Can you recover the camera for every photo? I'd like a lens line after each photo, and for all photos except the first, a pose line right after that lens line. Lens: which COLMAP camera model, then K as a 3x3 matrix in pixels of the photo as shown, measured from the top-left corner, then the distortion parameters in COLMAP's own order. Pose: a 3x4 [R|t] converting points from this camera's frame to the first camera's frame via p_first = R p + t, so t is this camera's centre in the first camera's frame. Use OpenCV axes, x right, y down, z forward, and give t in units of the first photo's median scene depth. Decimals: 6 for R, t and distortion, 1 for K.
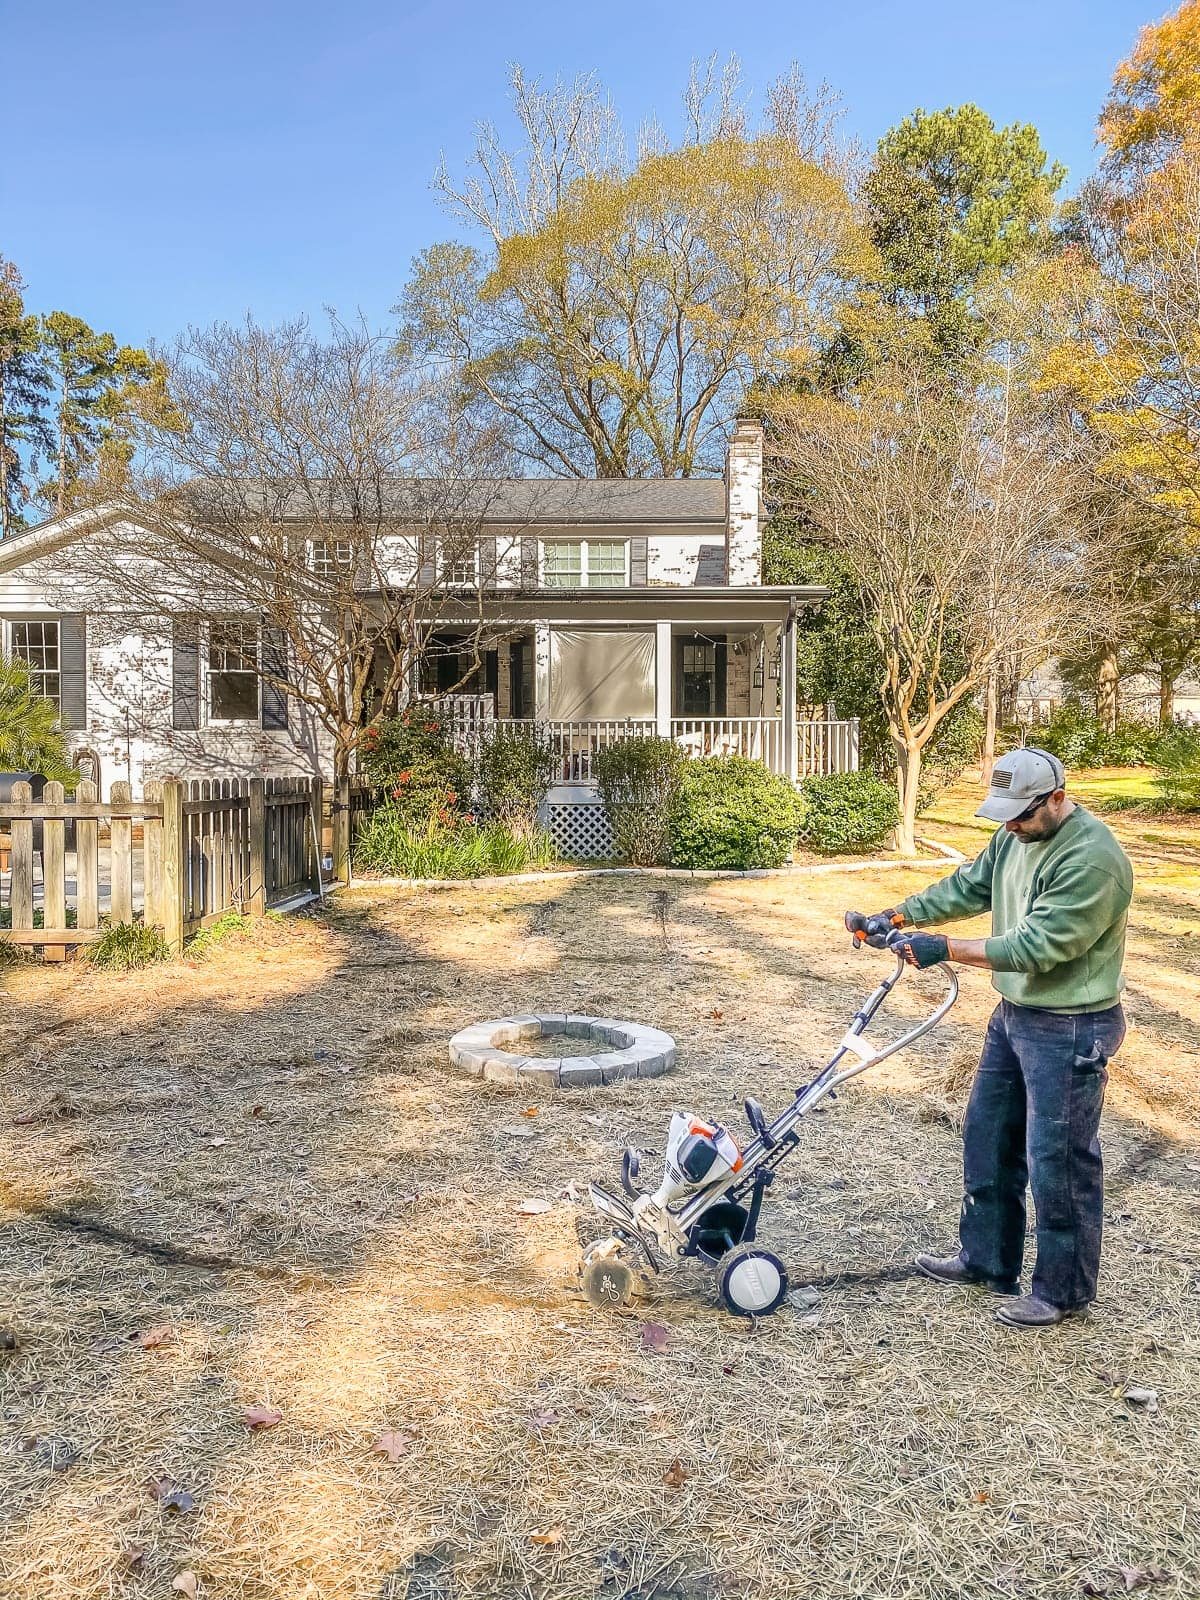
lens RADIAL K [[1197.3, 0, 600.0], [0, 1197.3, 800.0], [0, 0, 1]] dist [0.115459, -0.236970]
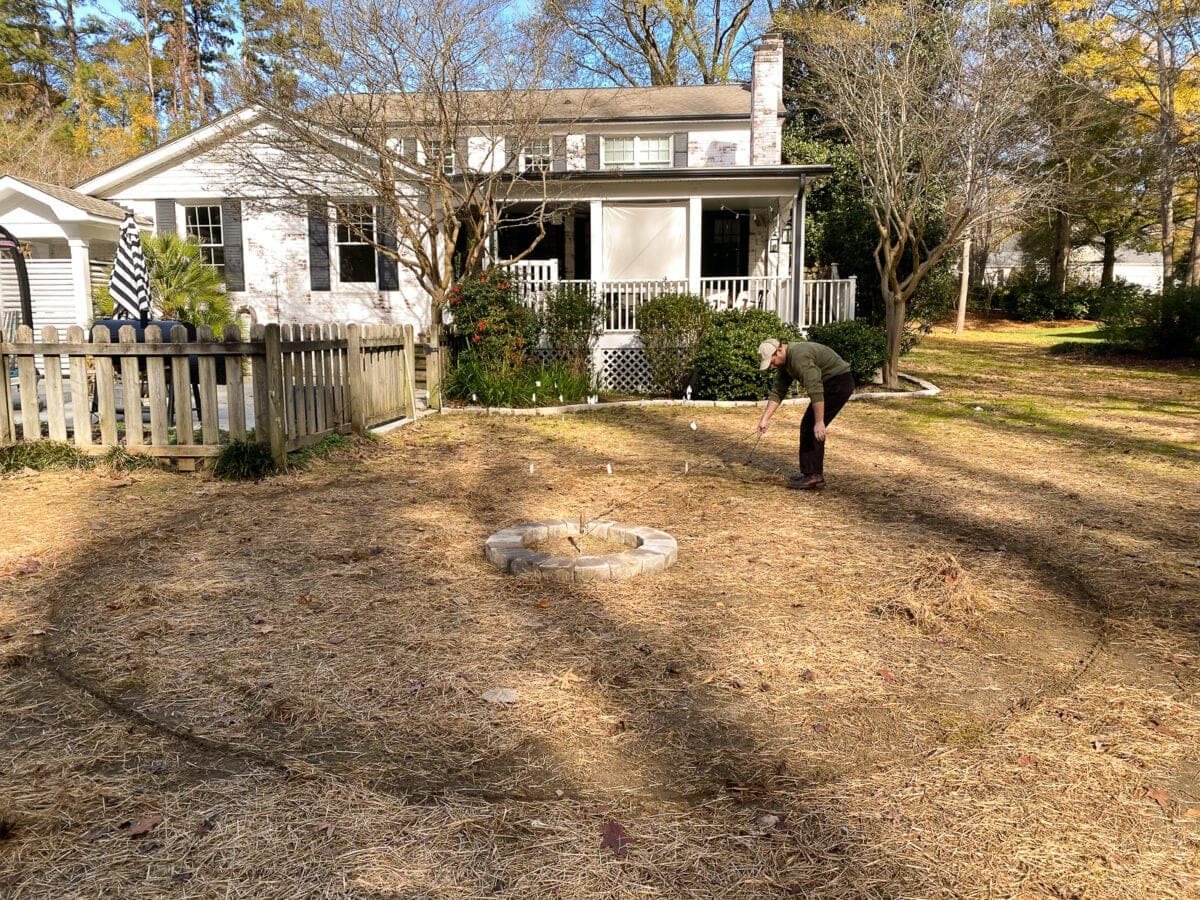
lens RADIAL K [[900.4, 0, 600.0], [0, 900.4, 450.0], [0, 0, 1]] dist [0.058484, -0.076705]
pose [[0.997950, 0.003541, -0.063906, 0.015282], [0.003508, 0.993941, 0.109860, 0.005033], [0.063908, -0.109859, 0.991890, 0.049399]]
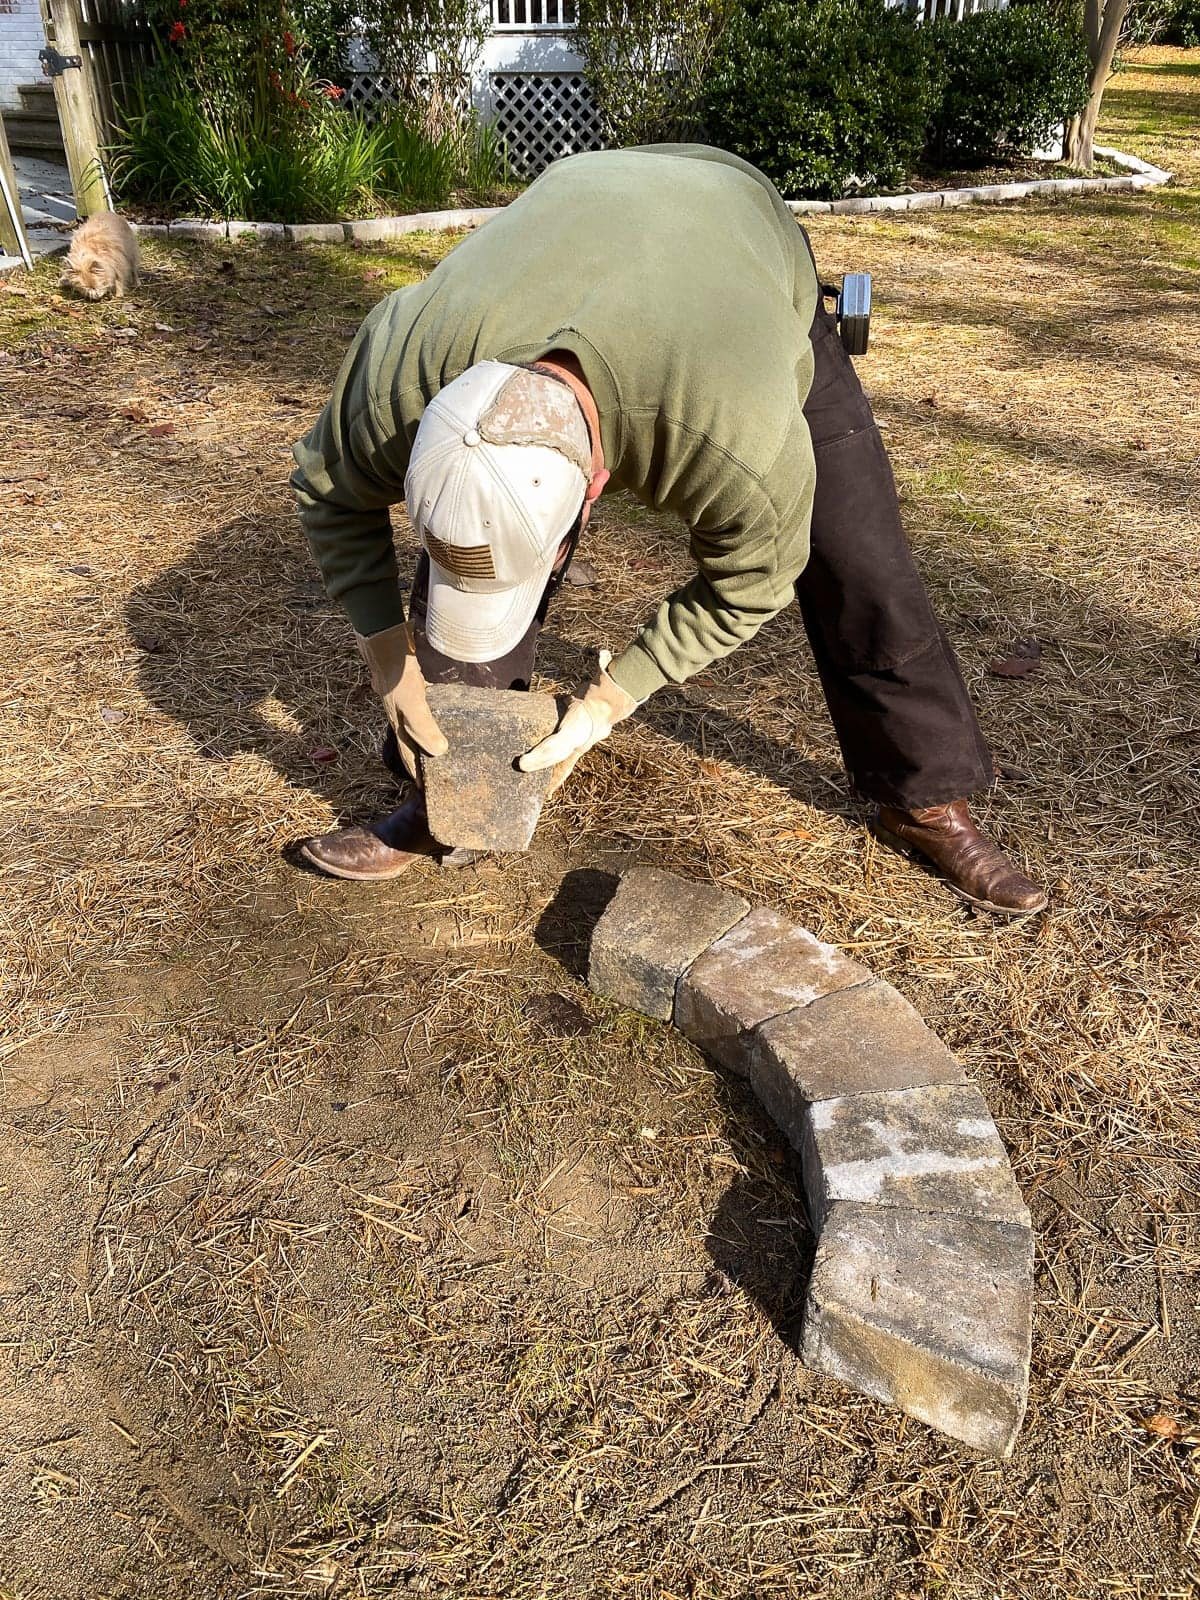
lens RADIAL K [[1200.5, 0, 600.0], [0, 1200.5, 800.0], [0, 0, 1]] dist [0.058484, -0.076705]
pose [[0.999806, -0.008620, 0.017708, -0.003370], [-0.001346, 0.867113, 0.498109, 0.015269], [-0.019649, -0.498037, 0.866933, 0.302903]]
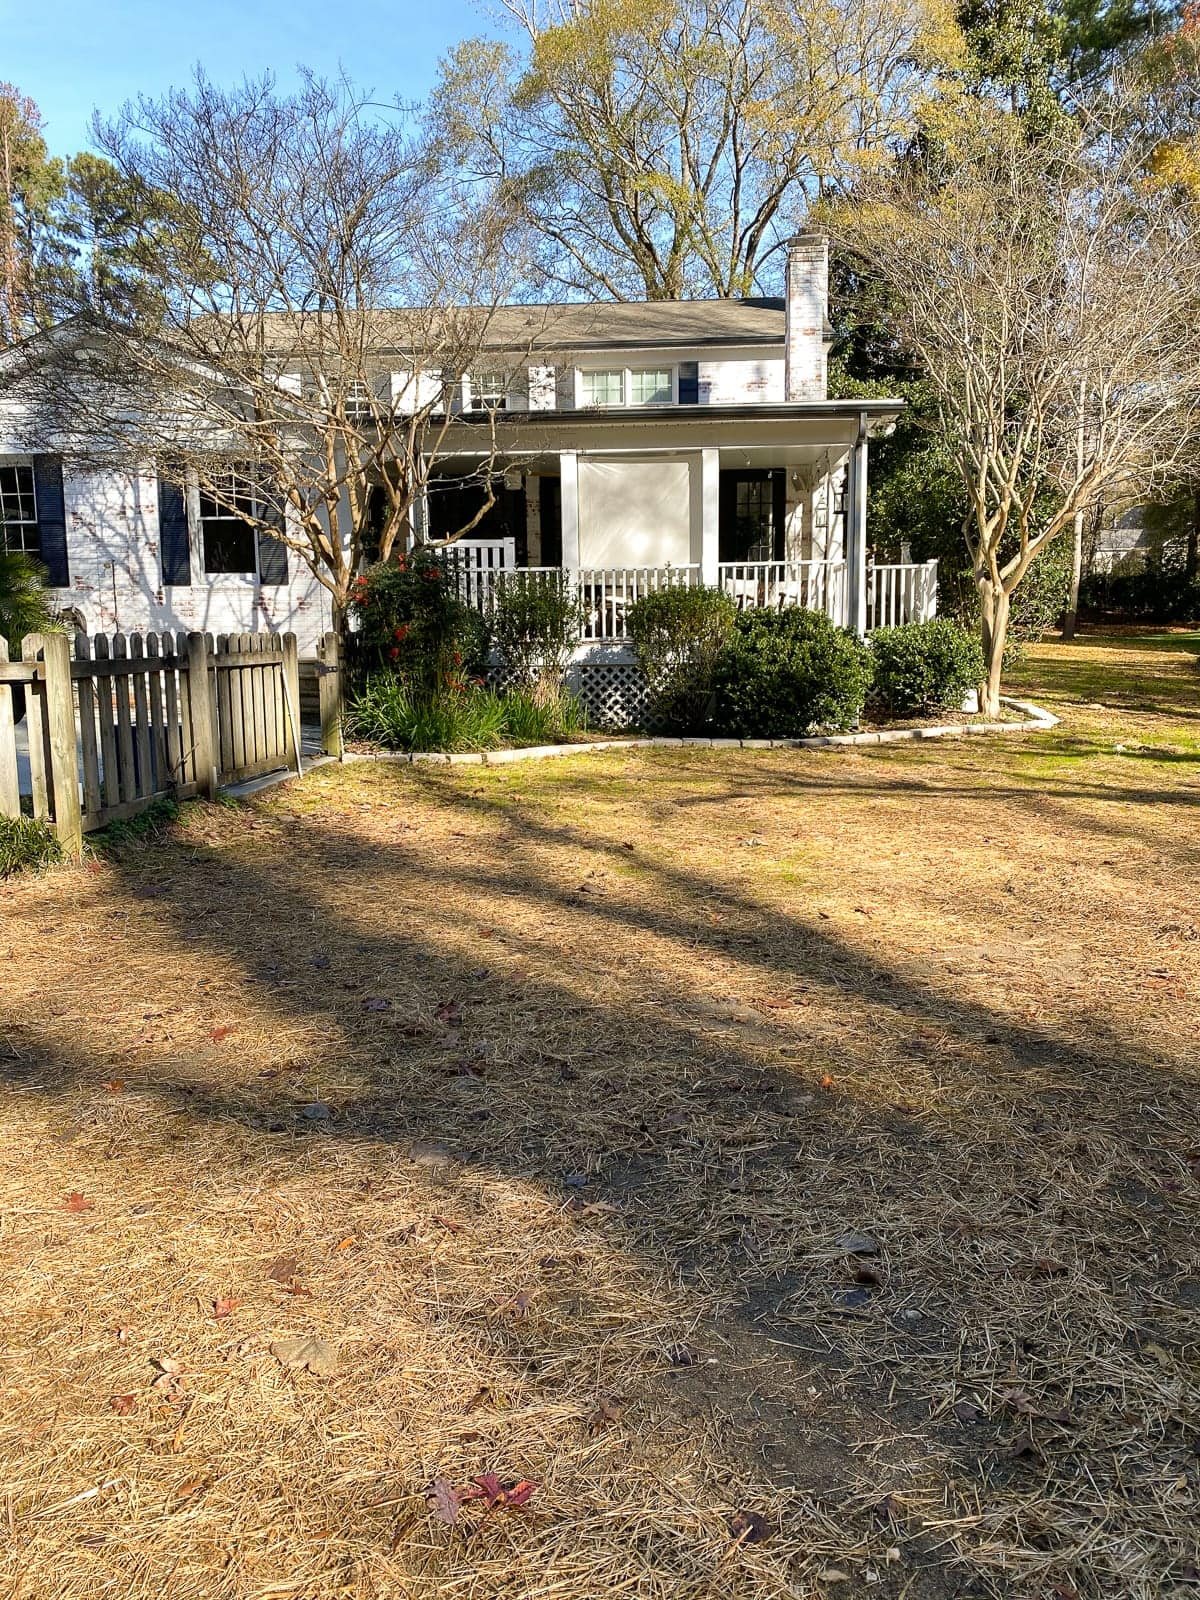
lens RADIAL K [[1200.5, 0, 600.0], [0, 1200.5, 800.0], [0, 0, 1]] dist [0.058484, -0.076705]
pose [[0.998724, -0.006046, -0.050139, 0.015633], [0.011593, 0.993742, 0.111099, 0.003788], [0.049154, -0.111538, 0.992544, 0.109844]]
